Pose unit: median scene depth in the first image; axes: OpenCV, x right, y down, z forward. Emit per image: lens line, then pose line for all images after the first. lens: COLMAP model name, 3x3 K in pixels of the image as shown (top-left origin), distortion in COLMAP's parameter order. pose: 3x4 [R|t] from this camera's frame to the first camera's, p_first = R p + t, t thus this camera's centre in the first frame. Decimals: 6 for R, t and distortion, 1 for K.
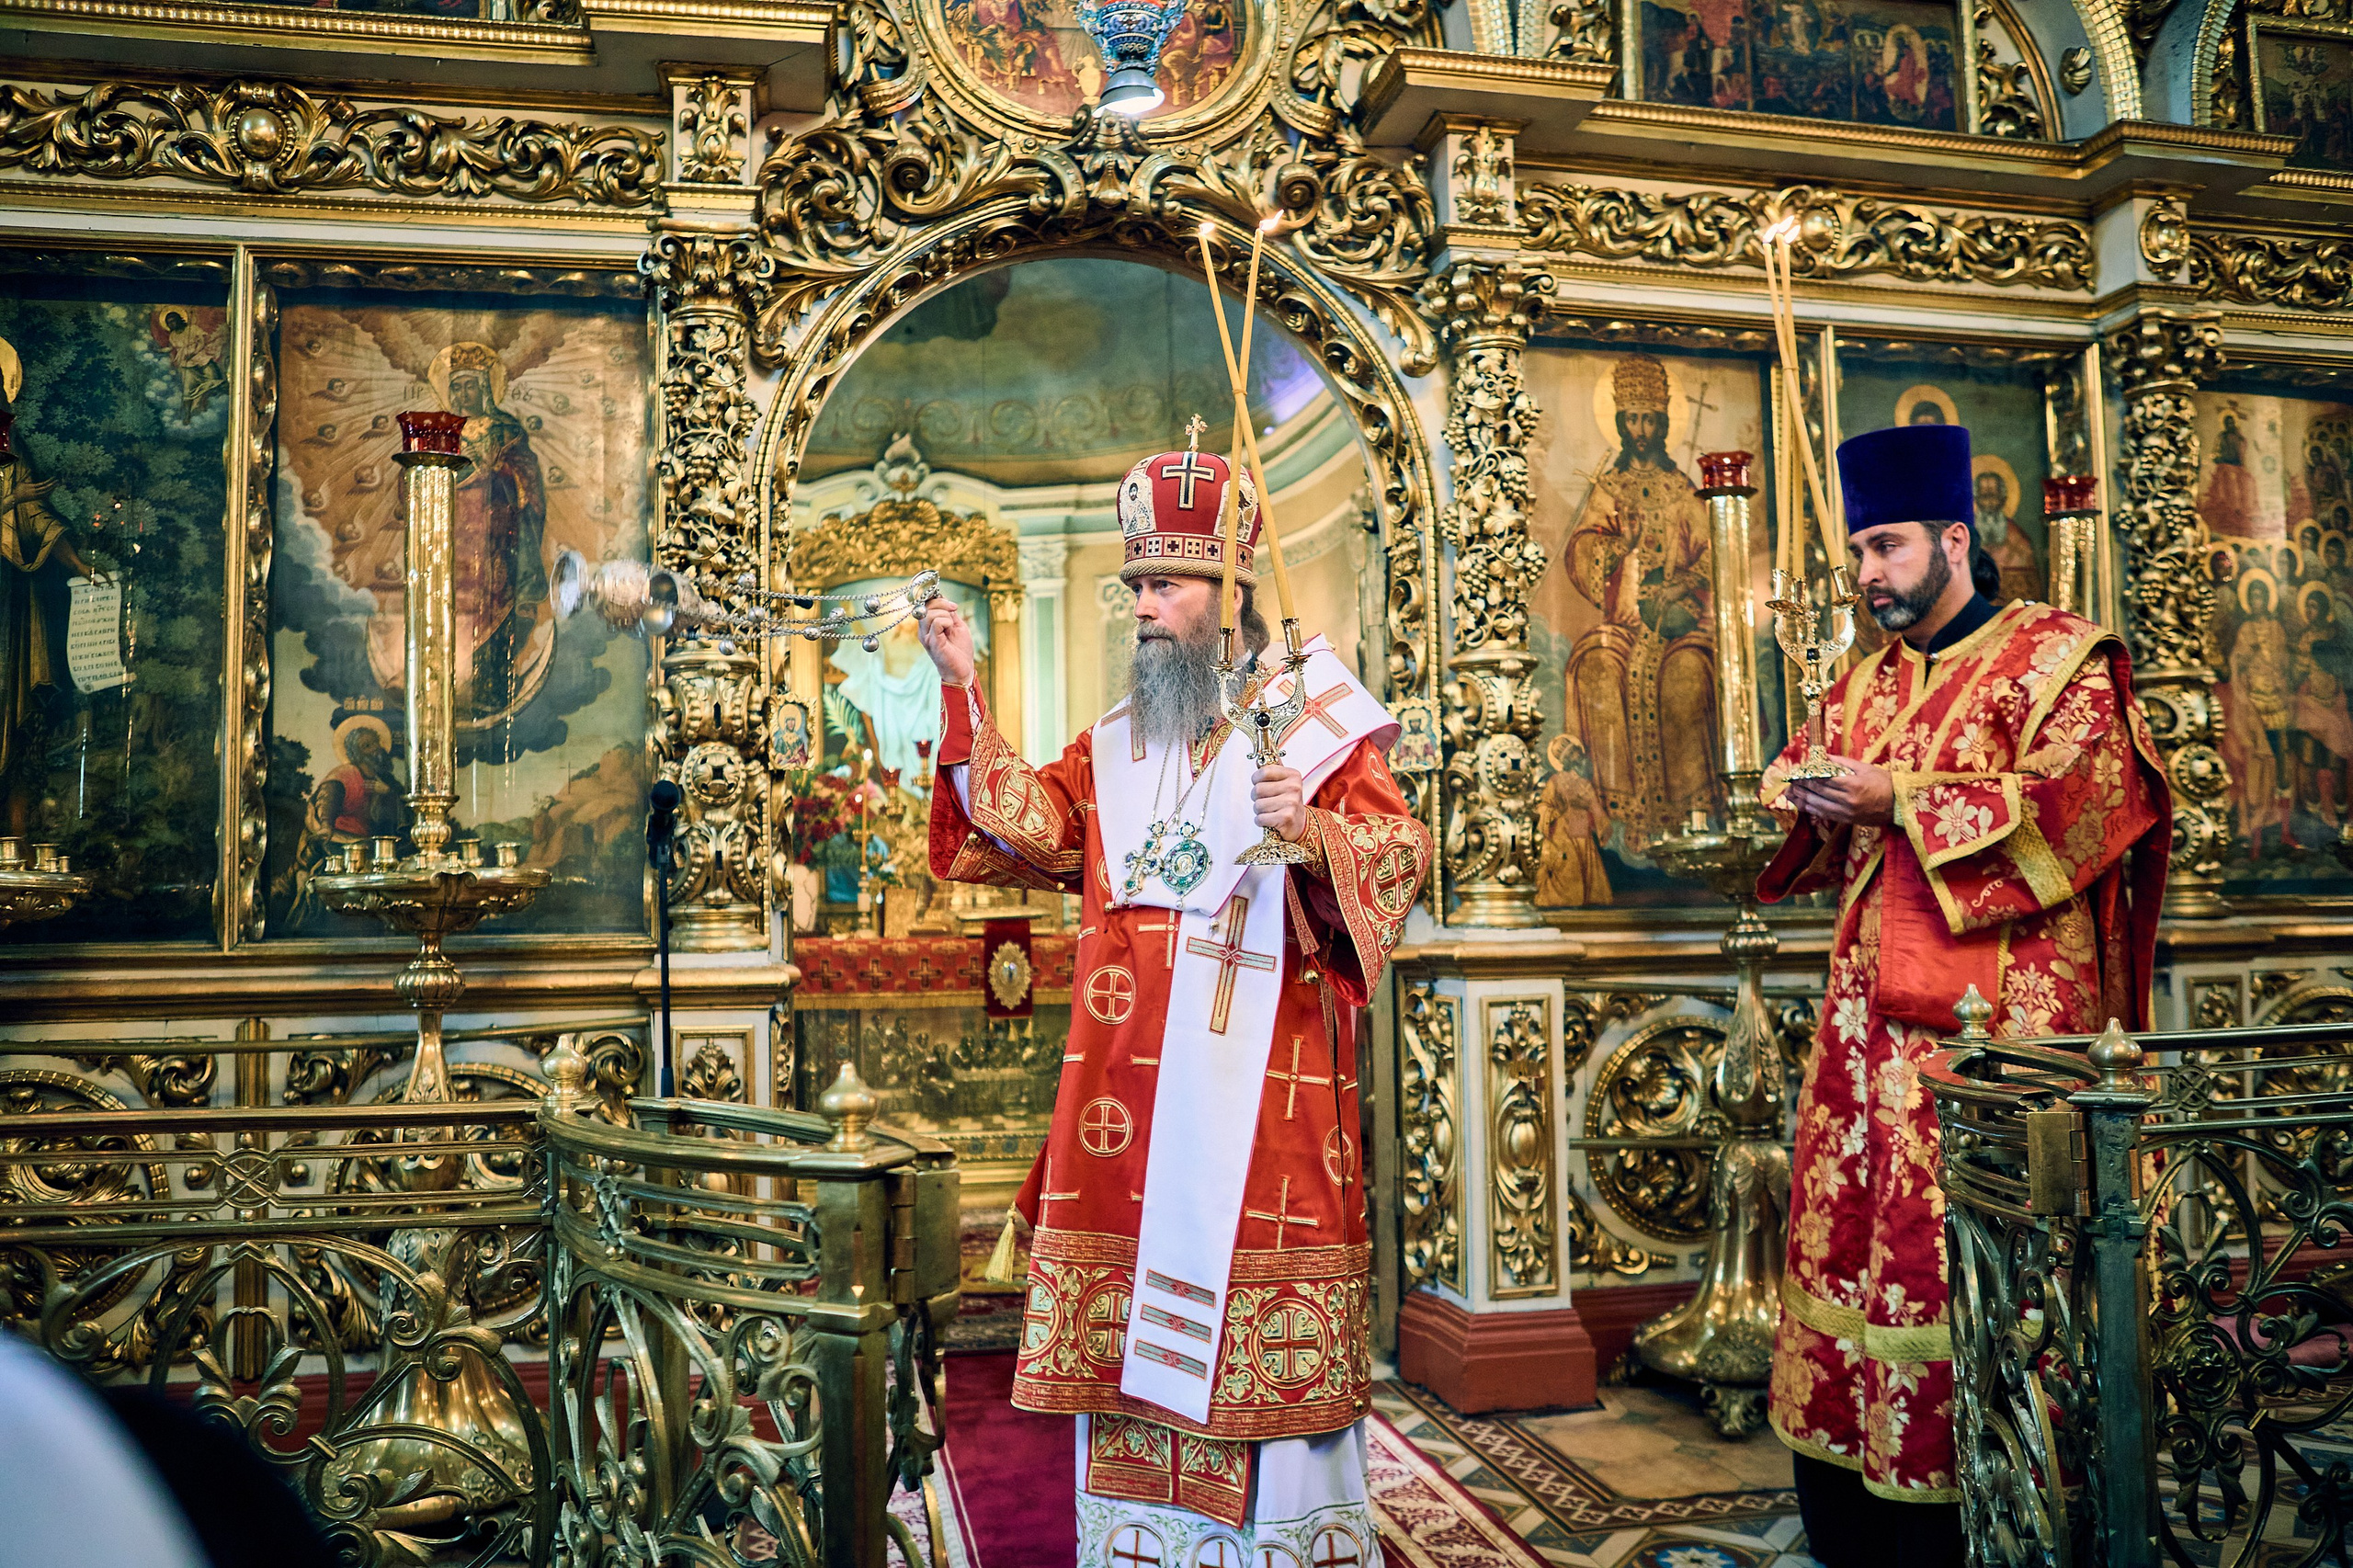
lens RADIAL K [[1818.3, 0, 1178.1], [0, 1818.3, 793.1], [0, 0, 1]] dist [-0.095008, 0.092328]
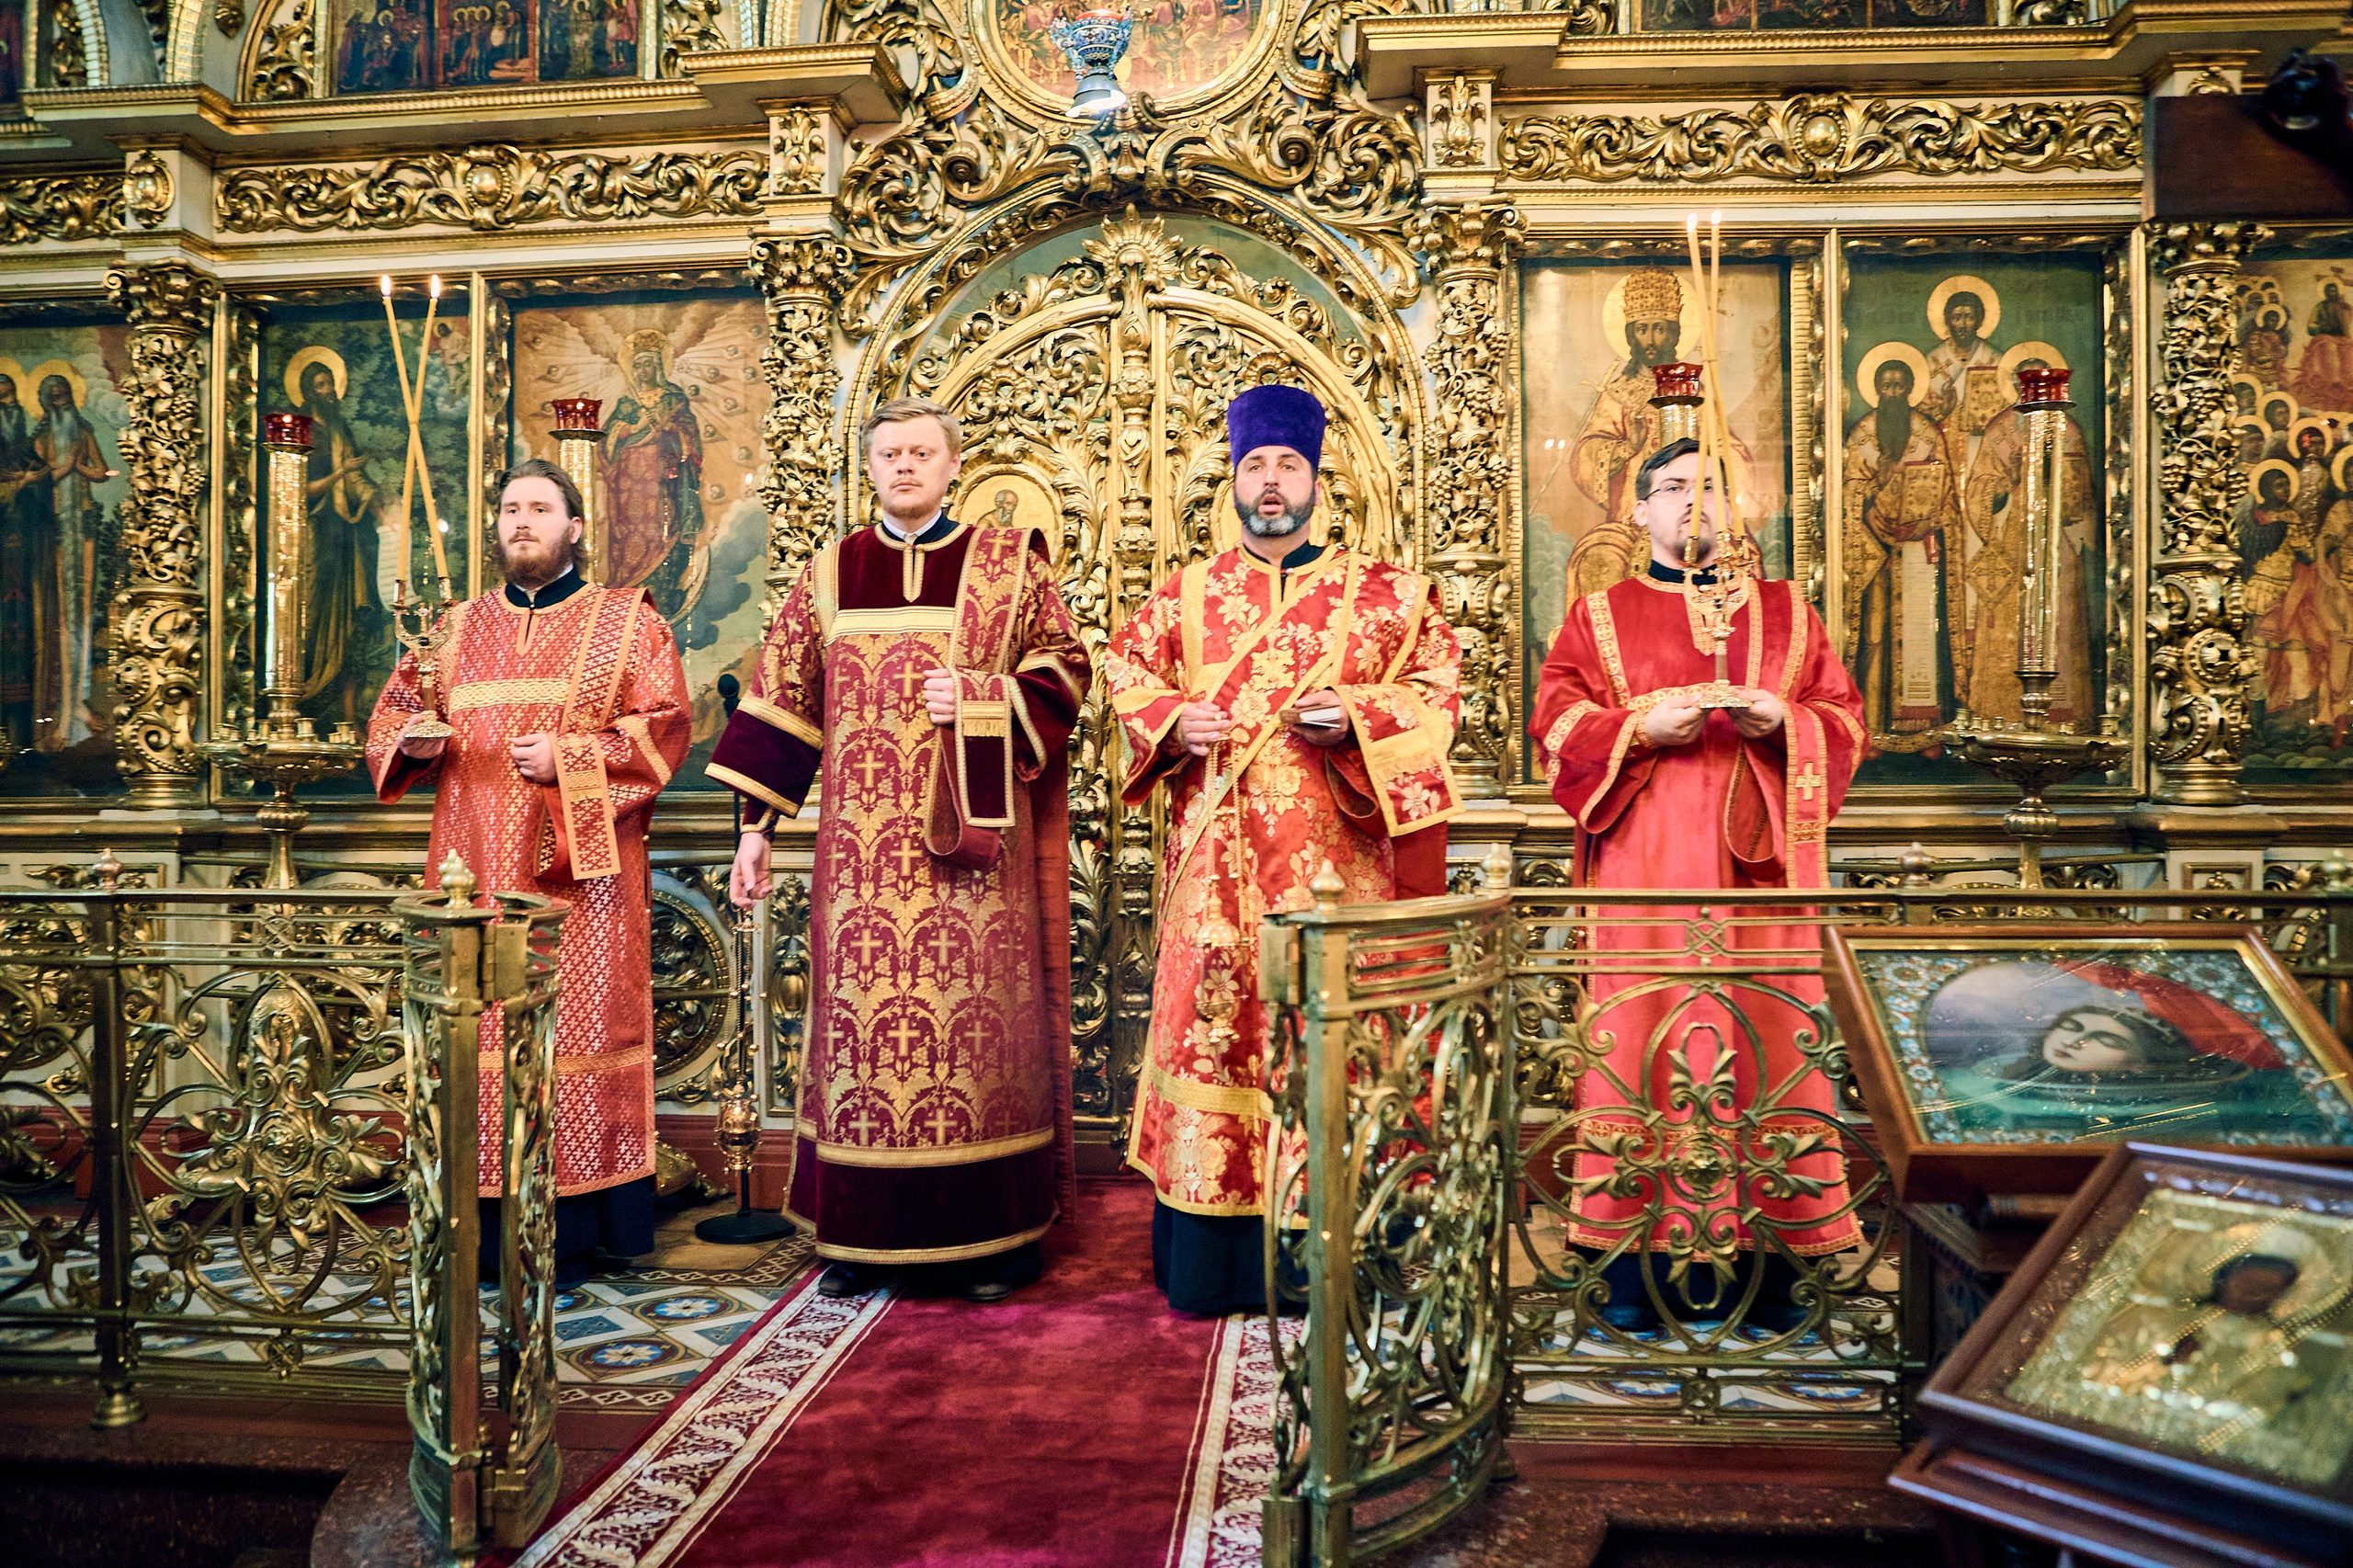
lens RADIAL K [[1854.0, 0, 1169.9], [0, 1854.0, 790.3], [0, 0, 1]] dist [-0.106385, 0.108282]
pose [[0.955308, 0.015777, -0.295190, 0.349153], [0.004278, 0.997732, 0.067170, -0.009487], [0.295580, -0.065431, 0.953074, -0.156621]]
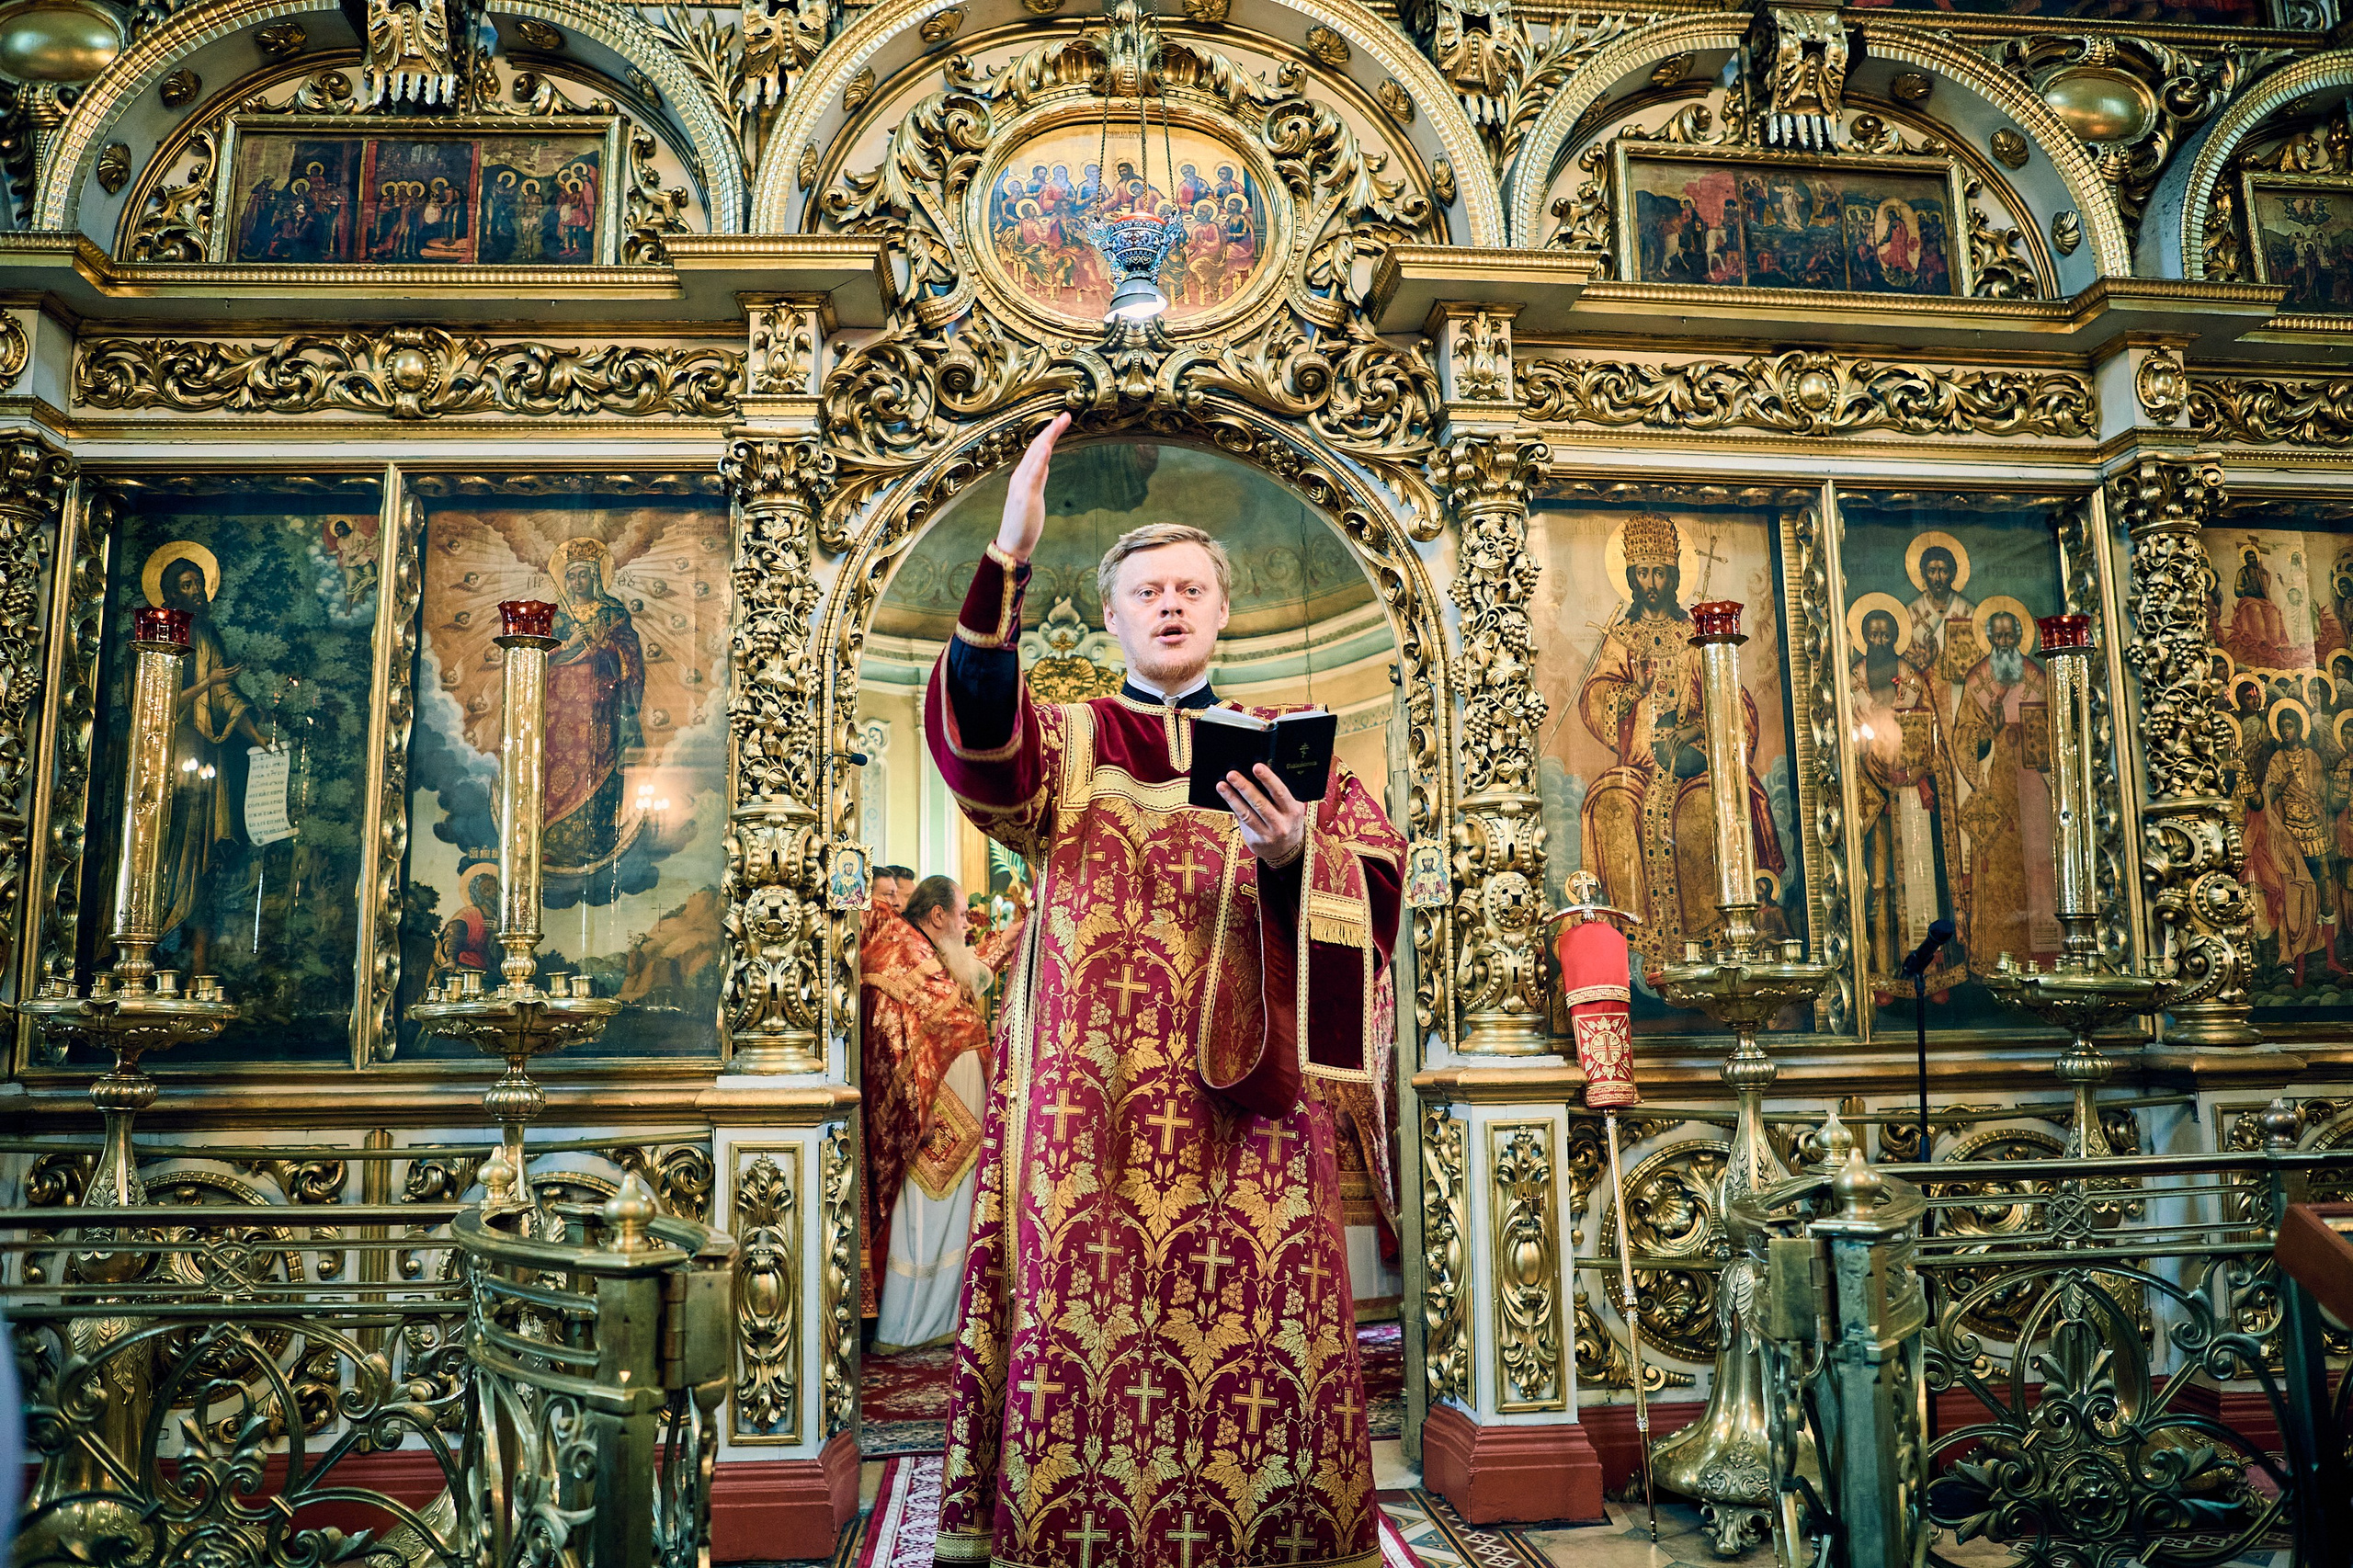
lens RADIAL K [[1704.6, 0, 1171.7], [0, 1704.6, 790.2], [0, 0, 1]] dist [-0.107274, 0.091155]
pose [[0.992638, -0.014518, -0.120247, 0.105878], [0.005062, 0.996896, -0.078570, -0.003090], [0.121015, 0.077383, 0.989630, -0.011816]]
